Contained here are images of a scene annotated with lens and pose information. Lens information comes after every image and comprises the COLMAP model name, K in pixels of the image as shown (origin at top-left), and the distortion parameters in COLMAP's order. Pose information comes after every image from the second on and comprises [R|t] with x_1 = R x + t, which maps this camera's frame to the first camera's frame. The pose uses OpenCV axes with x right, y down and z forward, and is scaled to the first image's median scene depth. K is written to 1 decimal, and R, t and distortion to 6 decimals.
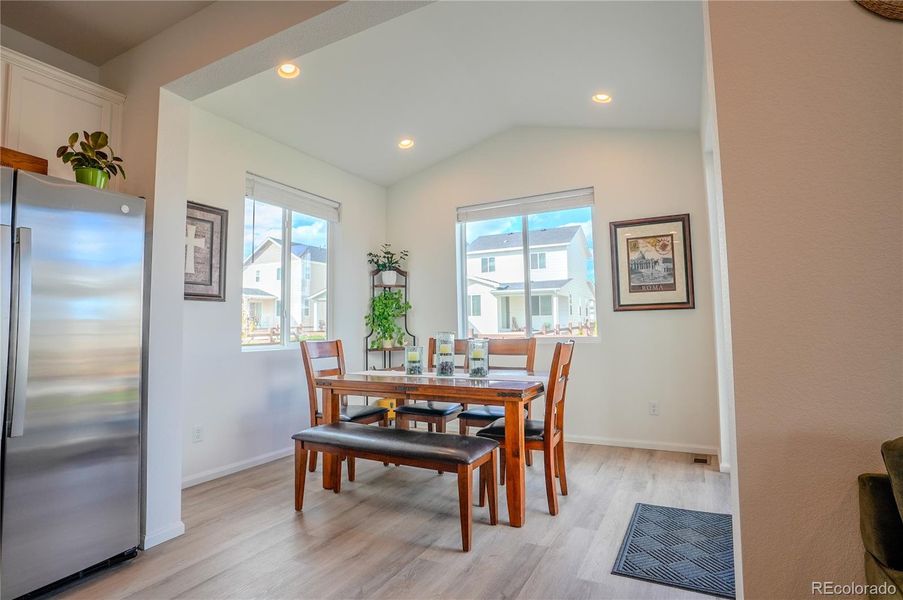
lens RADIAL K [[451.6, 0, 450.1], [0, 451.6, 296.9], [0, 0, 1]] dist [-0.064318, 0.030788]
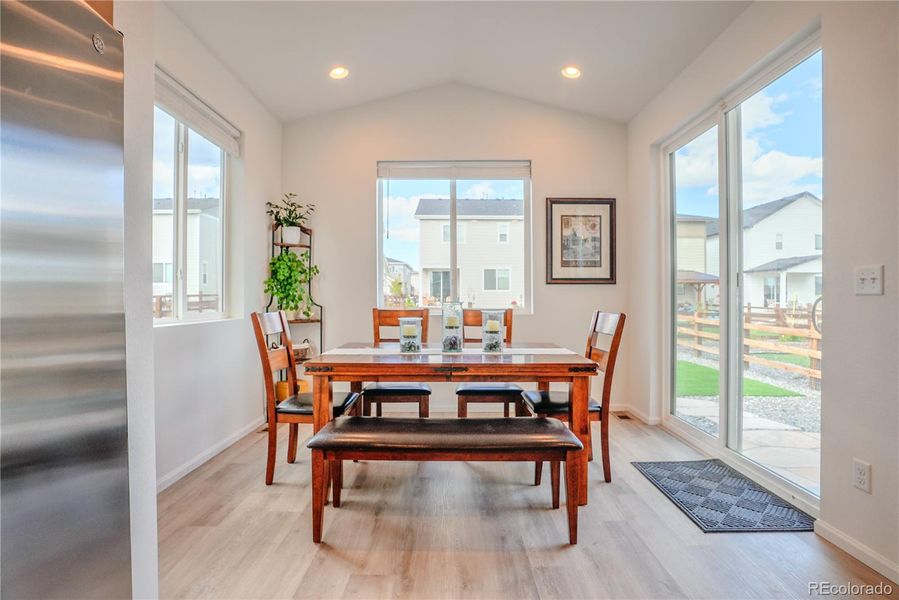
lens RADIAL K [[449.6, 0, 448.1], [0, 449.6, 297.0], [0, 0, 1]] dist [-0.064318, 0.030788]
pose [[0.888709, 0.017507, 0.458137, -0.328506], [-0.046074, 0.997622, 0.051252, 0.019421], [-0.456151, -0.066656, 0.887403, 0.189413]]
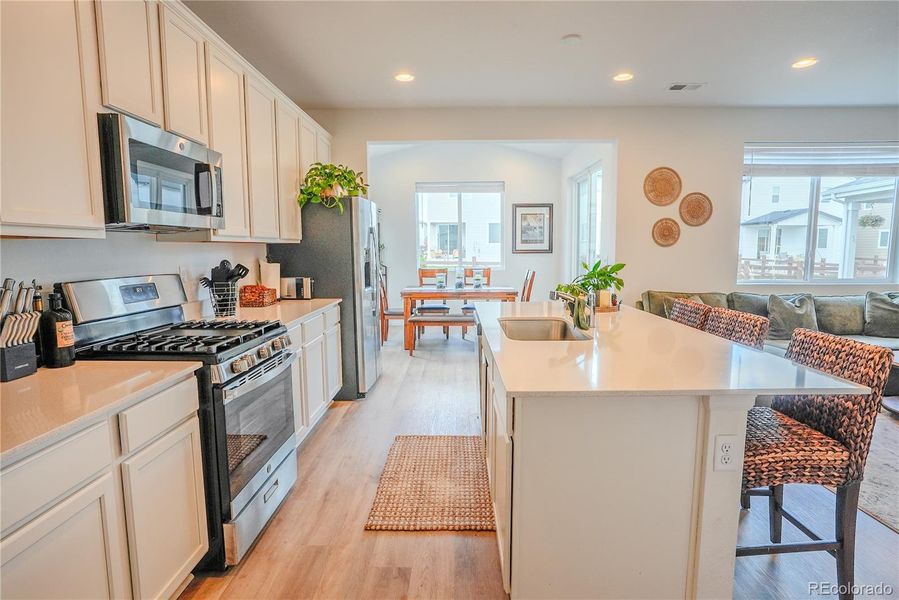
lens RADIAL K [[449.6, 0, 448.1], [0, 449.6, 297.0], [0, 0, 1]] dist [-0.064318, 0.030788]
pose [[0.895320, -0.036902, 0.443893, -0.730602], [-0.038255, 0.986510, 0.159171, -0.078433], [-0.443778, -0.159490, 0.881830, -0.562077]]
